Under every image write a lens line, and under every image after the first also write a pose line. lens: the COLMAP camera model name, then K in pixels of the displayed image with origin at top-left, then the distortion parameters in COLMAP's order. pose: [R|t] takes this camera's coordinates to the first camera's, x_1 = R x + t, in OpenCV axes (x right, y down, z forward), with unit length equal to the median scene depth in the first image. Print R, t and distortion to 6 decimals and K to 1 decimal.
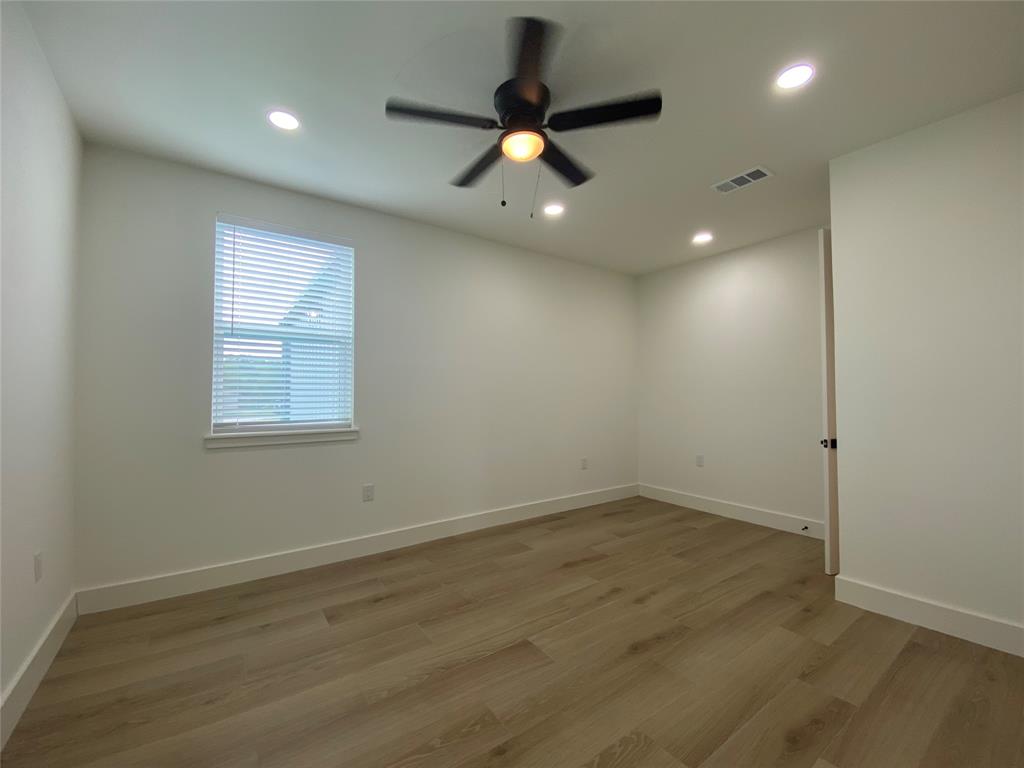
lens RADIAL K [[415.9, 0, 512.0], [0, 415.9, 384.0], [0, 0, 1]] dist [0.032828, -0.026301]
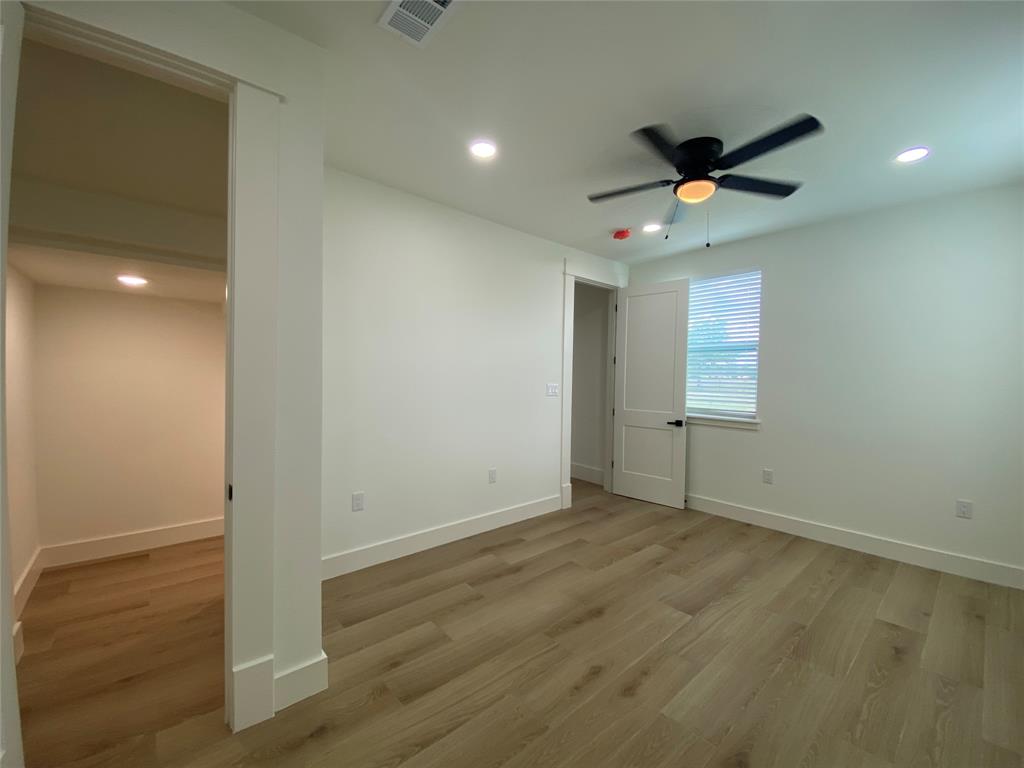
lens RADIAL K [[415.9, 0, 512.0], [0, 415.9, 384.0], [0, 0, 1]] dist [0.032828, -0.026301]
pose [[-0.994325, -0.016123, -0.105153, 0.557439], [-0.014889, 0.999811, -0.012508, 0.003896], [0.105335, -0.010871, -0.994377, 1.792048]]
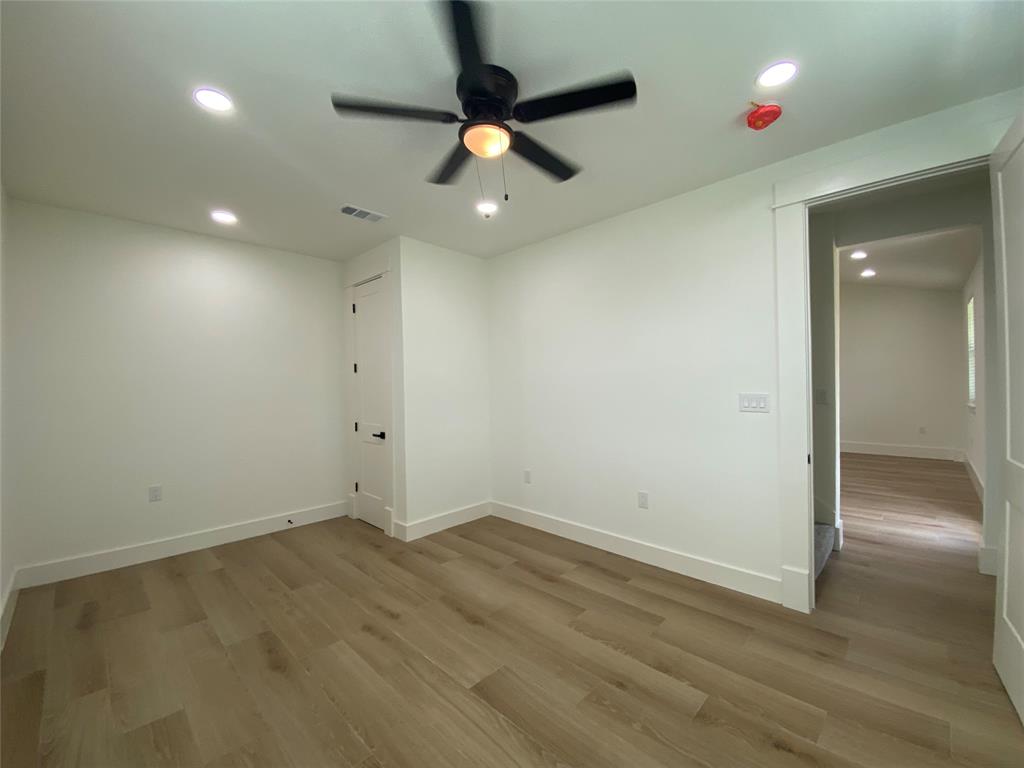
lens RADIAL K [[414.5, 0, 512.0], [0, 414.5, 384.0], [0, 0, 1]] dist [0.026102, -0.021610]
pose [[-0.178826, 0.004944, 0.983868, -0.737665], [-0.012216, 0.999899, -0.007245, -0.028493], [-0.983805, -0.013314, -0.178747, 0.929550]]
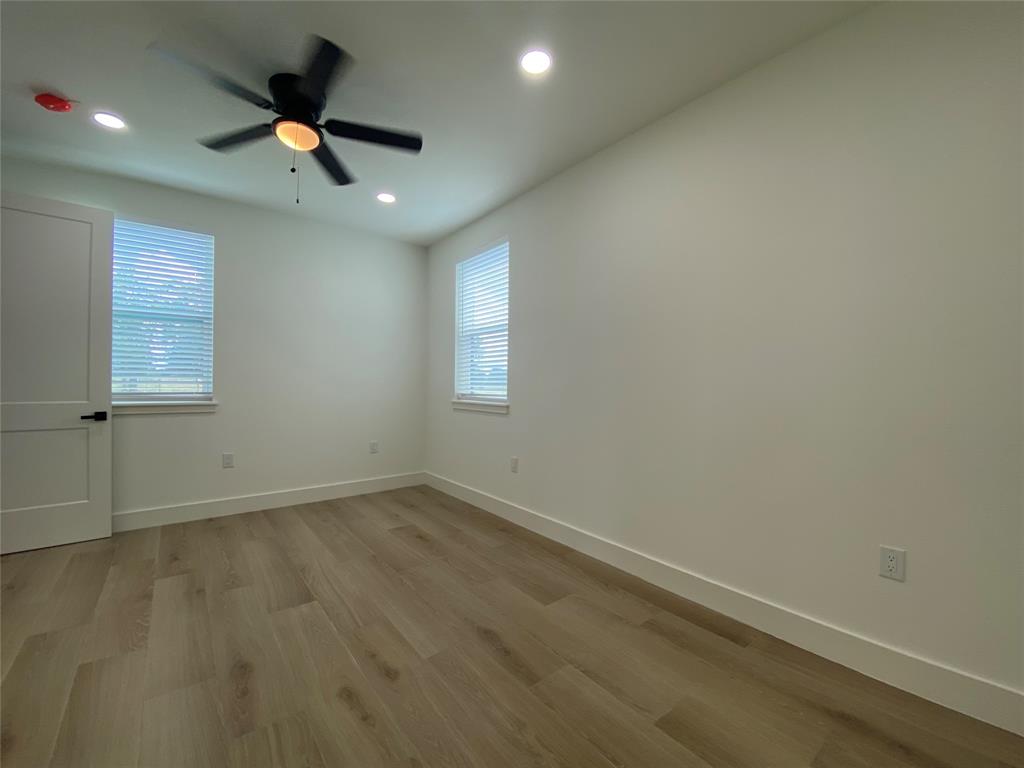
lens RADIAL K [[415.9, 0, 512.0], [0, 415.9, 384.0], [0, 0, 1]] dist [0.032828, -0.026301]
pose [[0.051284, 0.003228, -0.998679, 0.954424], [0.019745, 0.999796, 0.004245, 0.062013], [0.998489, -0.019937, 0.051210, 1.246856]]
